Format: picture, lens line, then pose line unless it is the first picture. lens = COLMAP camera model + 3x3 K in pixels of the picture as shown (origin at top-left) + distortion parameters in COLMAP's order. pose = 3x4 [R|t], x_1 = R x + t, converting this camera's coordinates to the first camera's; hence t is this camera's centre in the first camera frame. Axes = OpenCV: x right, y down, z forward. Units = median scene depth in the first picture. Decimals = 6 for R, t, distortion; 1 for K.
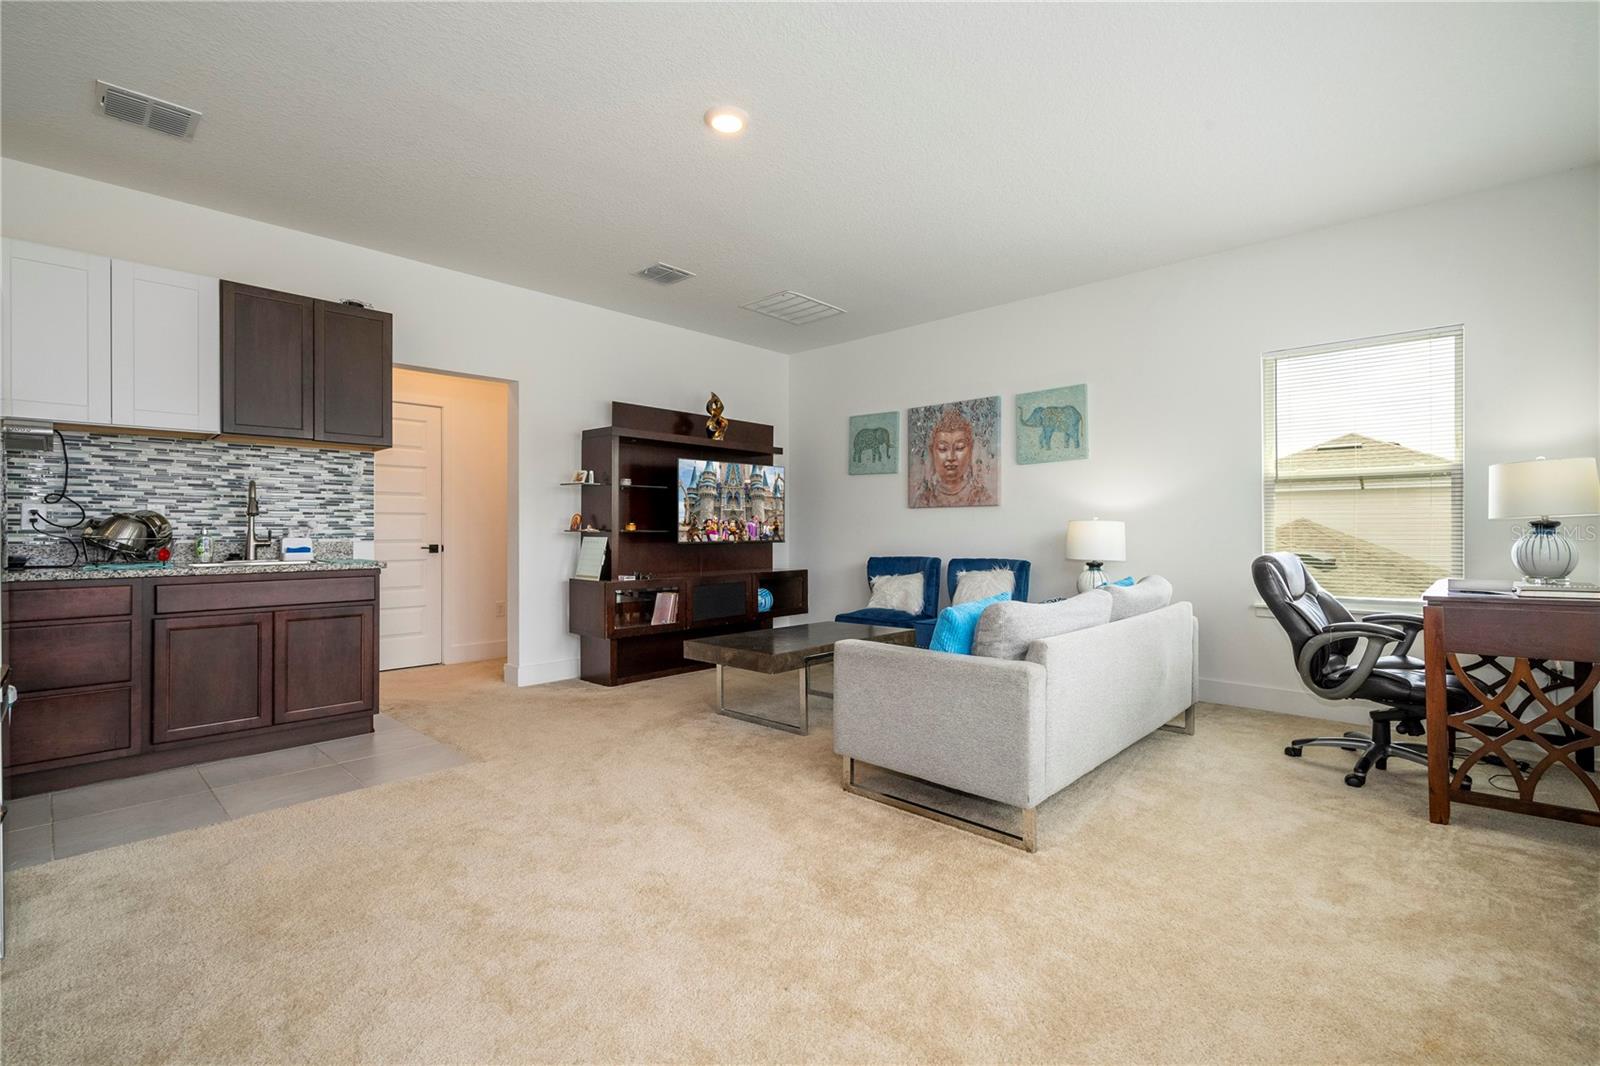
lens RADIAL K [[717.6, 0, 811.1], [0, 717.6, 530.1], [0, 0, 1]] dist [-0.000603, 0.001209]
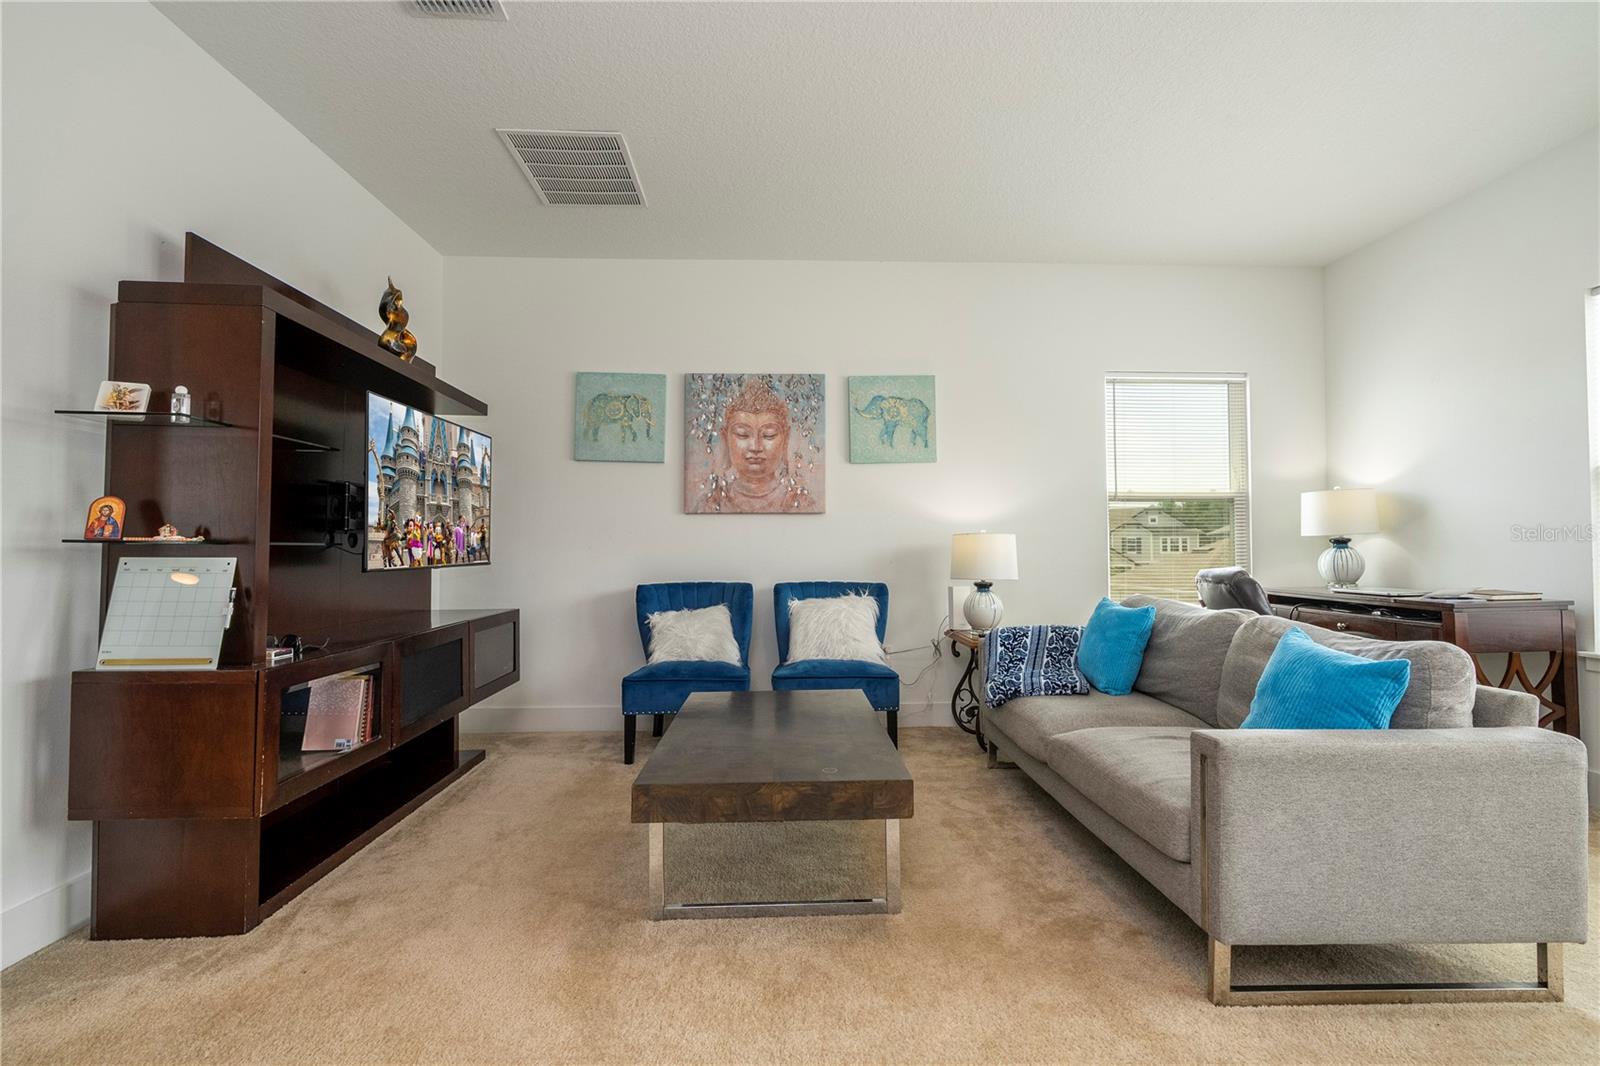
lens RADIAL K [[748.3, 0, 840.8], [0, 748.3, 526.8], [0, 0, 1]] dist [-0.000543, 0.000146]
pose [[0.709642, 0.022831, 0.704192, -0.289377], [-0.001720, 0.999528, -0.030672, 0.004990], [-0.704560, 0.020555, 0.709347, 0.395442]]
